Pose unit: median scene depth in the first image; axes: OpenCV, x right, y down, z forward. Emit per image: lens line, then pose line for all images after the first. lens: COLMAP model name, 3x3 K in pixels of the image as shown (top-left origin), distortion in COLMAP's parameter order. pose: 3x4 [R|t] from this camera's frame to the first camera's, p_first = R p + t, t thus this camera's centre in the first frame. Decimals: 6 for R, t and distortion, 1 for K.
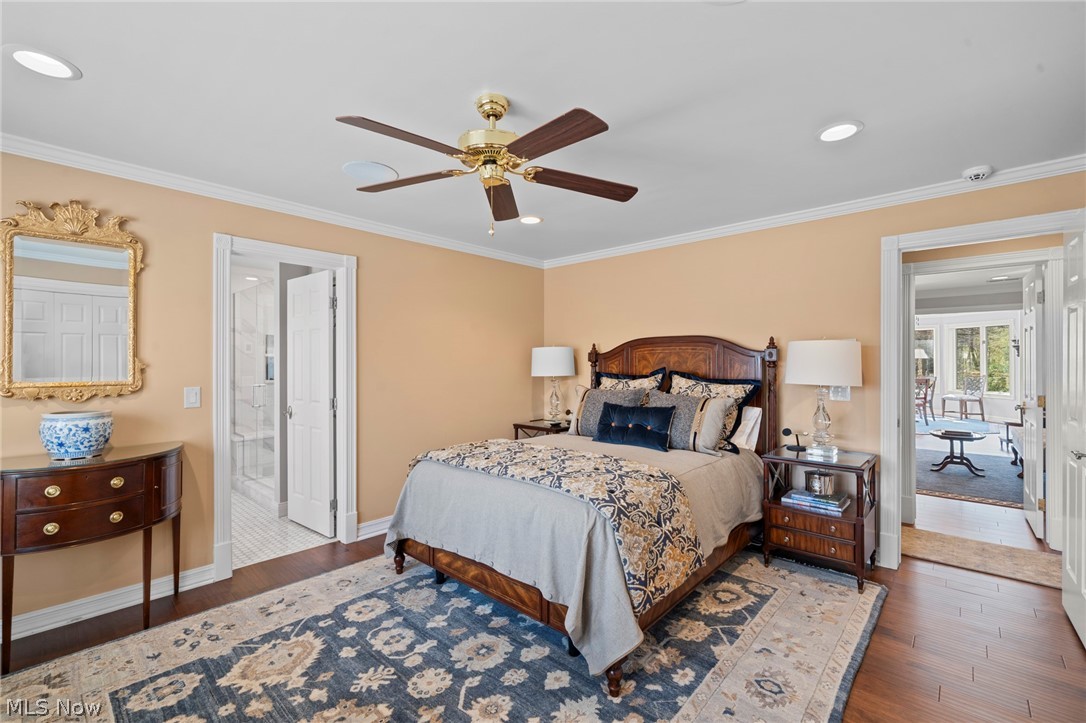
lens RADIAL K [[470.2, 0, 543.0], [0, 470.2, 361.5], [0, 0, 1]] dist [-0.000098, 0.000024]
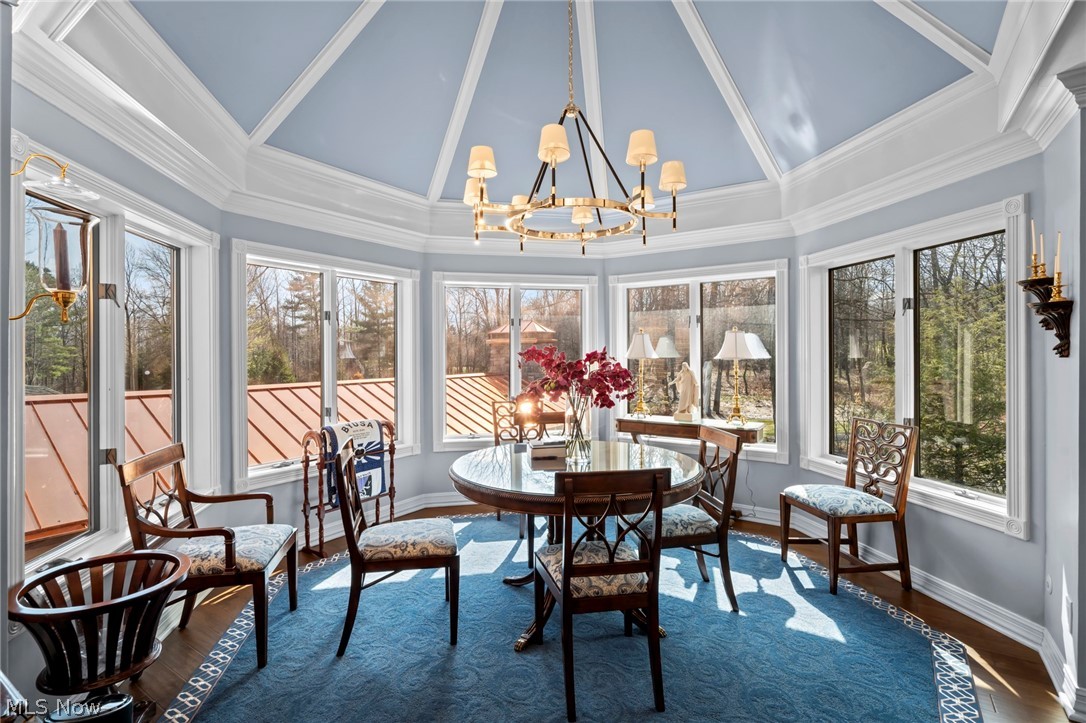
lens RADIAL K [[496.7, 0, 543.0], [0, 496.7, 361.5], [0, 0, 1]] dist [0.000815, -0.000152]
pose [[0.990609, -0.009718, 0.136377, 0.692165], [0.008062, 0.999887, 0.012688, -0.012408], [-0.136485, -0.011470, 0.990576, 0.747878]]
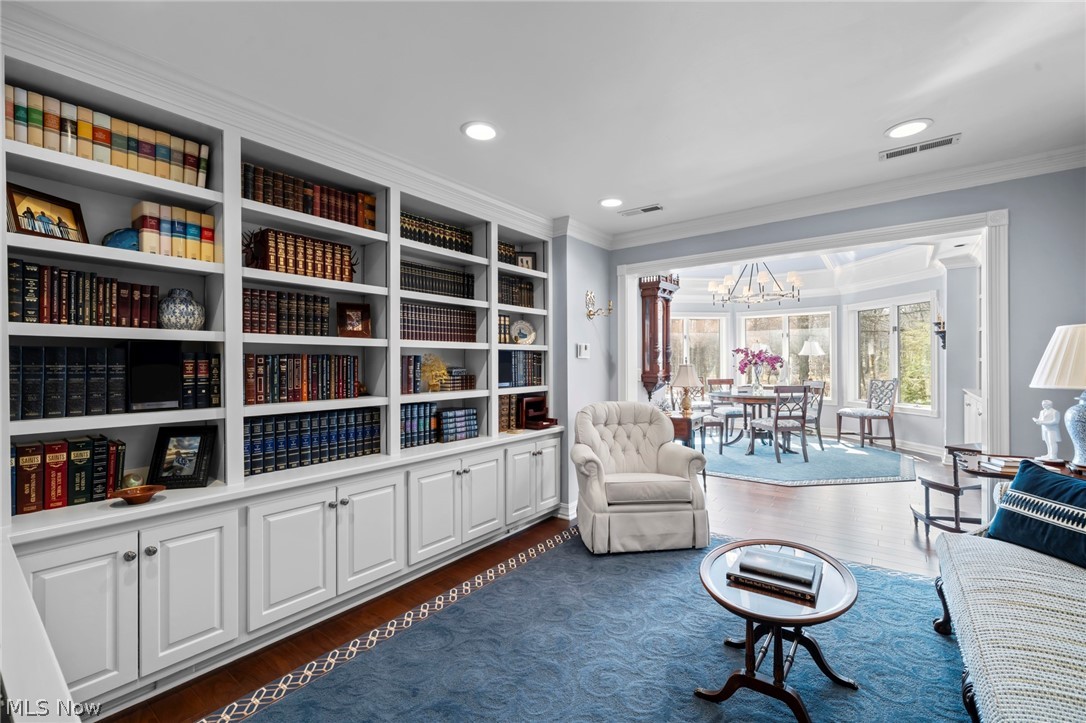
lens RADIAL K [[453.2, 0, 543.0], [0, 453.2, 361.5], [0, 0, 1]] dist [0.000414, 0.000083]
pose [[0.997269, 0.001244, 0.073851, 0.400385], [-0.000862, 0.999986, -0.005196, 0.008357], [-0.073857, 0.005118, 0.997256, 0.403464]]
